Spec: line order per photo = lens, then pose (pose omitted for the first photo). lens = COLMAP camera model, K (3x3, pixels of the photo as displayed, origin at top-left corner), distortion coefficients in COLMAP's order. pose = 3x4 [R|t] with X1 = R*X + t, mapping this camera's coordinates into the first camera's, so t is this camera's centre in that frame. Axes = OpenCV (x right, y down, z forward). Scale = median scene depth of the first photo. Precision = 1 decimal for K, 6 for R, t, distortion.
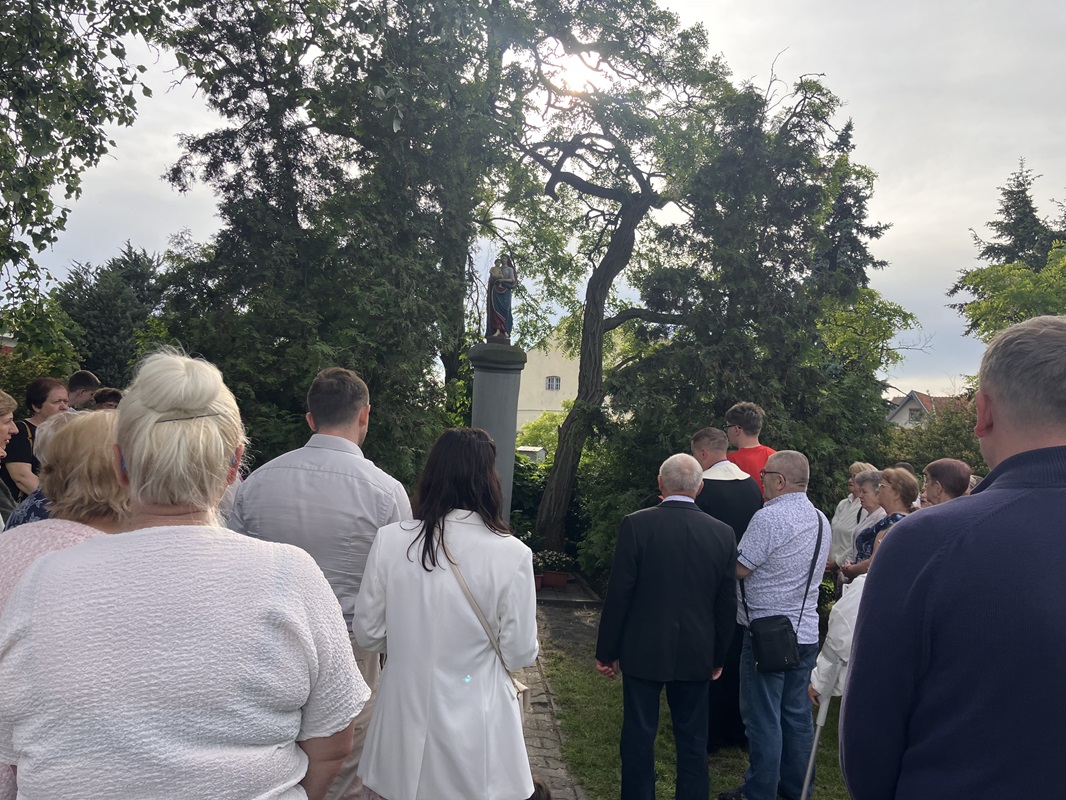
lens RADIAL K [[774.9, 0, 533.0], [0, 774.9, 436.7], [0, 0, 1]] dist [0.056697, -0.070721]
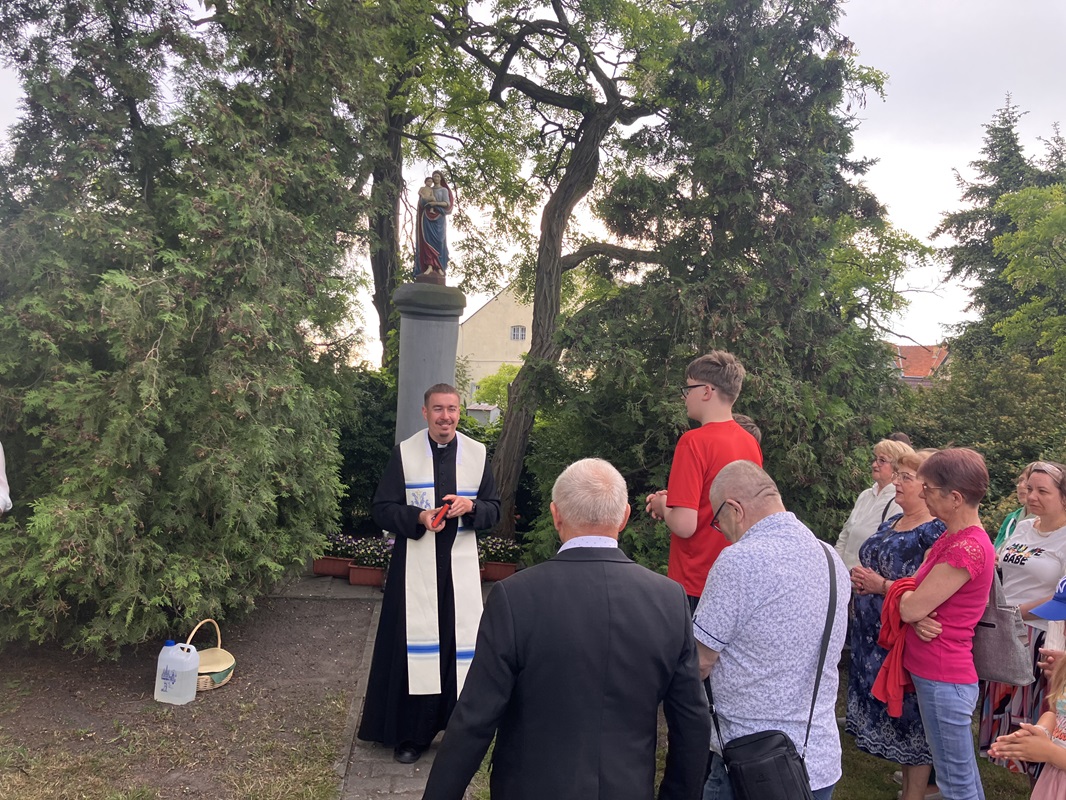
lens RADIAL K [[774.9, 0, 533.0], [0, 774.9, 436.7], [0, 0, 1]] dist [0.056697, -0.070721]
pose [[0.999191, -0.006623, 0.039679, 0.024289], [0.004076, 0.997947, 0.063922, -0.009681], [-0.040021, -0.063708, 0.997166, 0.144329]]
